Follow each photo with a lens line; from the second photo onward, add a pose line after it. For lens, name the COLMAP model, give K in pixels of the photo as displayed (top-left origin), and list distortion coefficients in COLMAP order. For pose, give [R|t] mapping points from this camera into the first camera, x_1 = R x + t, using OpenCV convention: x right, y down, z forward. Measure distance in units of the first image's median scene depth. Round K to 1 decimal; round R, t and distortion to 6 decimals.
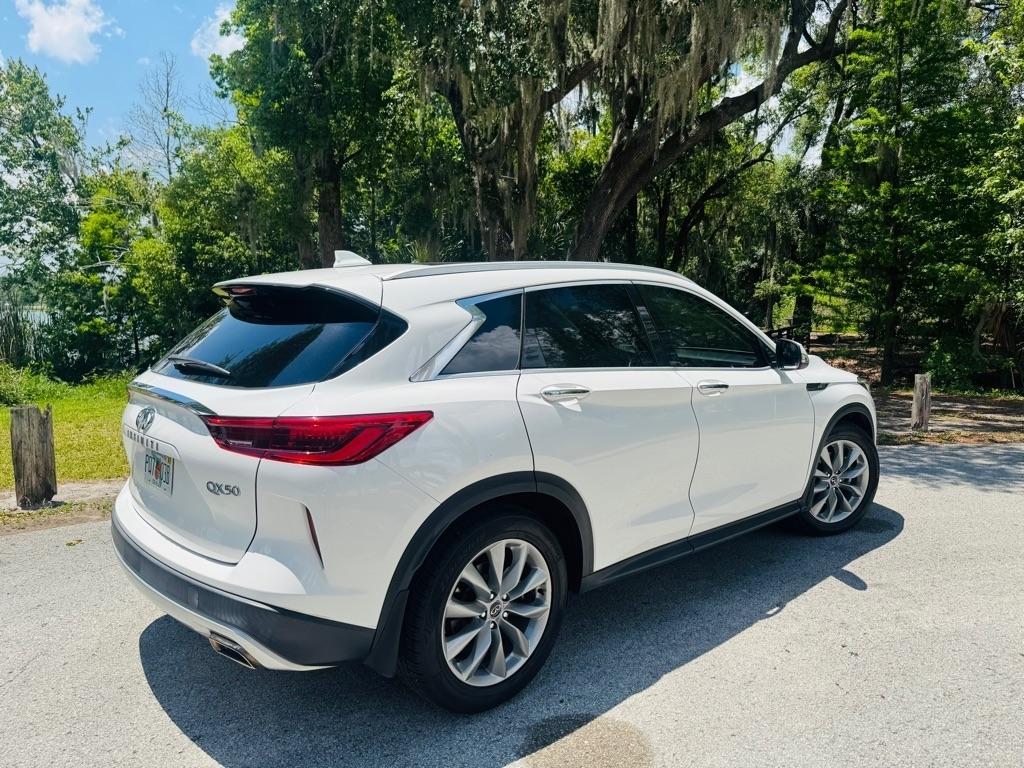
lens RADIAL K [[720.0, 0, 516.6], [0, 720.0, 387.1], [0, 0, 1]] dist [0.030382, -0.037735]
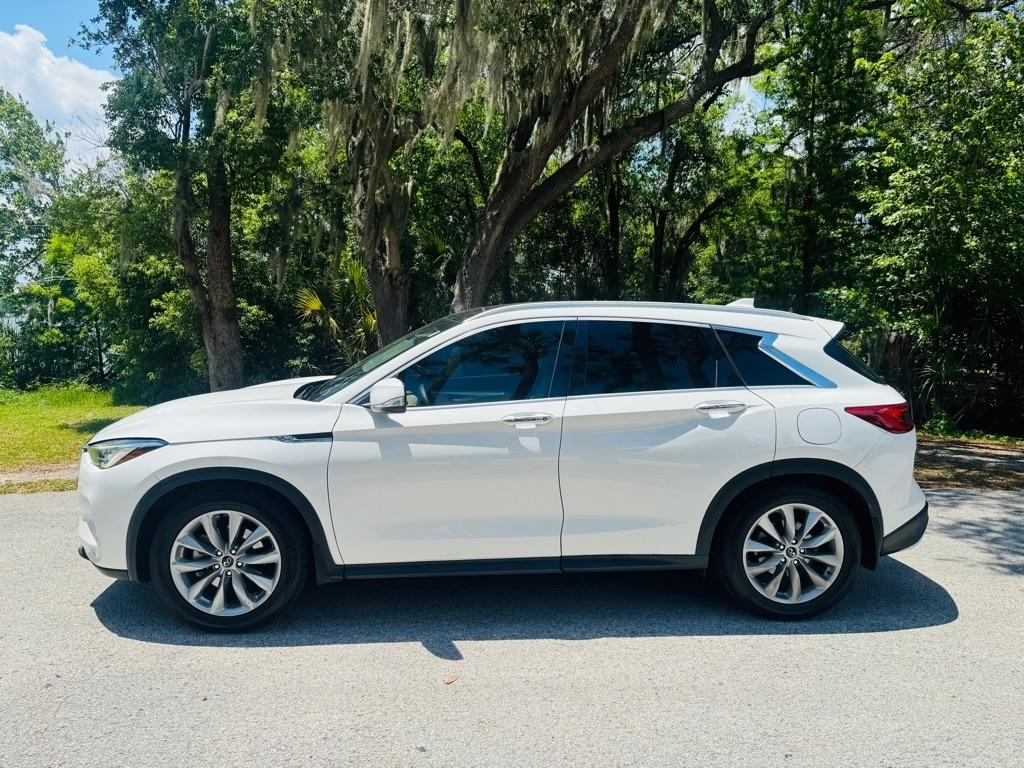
lens RADIAL K [[720.0, 0, 502.2], [0, 720.0, 389.1], [0, 0, 1]] dist [0.030382, -0.037735]
pose [[0.993039, 0.028489, -0.114287, 0.212343], [-0.030861, 0.999342, -0.019037, -0.008406], [0.113670, 0.022432, 0.993265, 0.023826]]
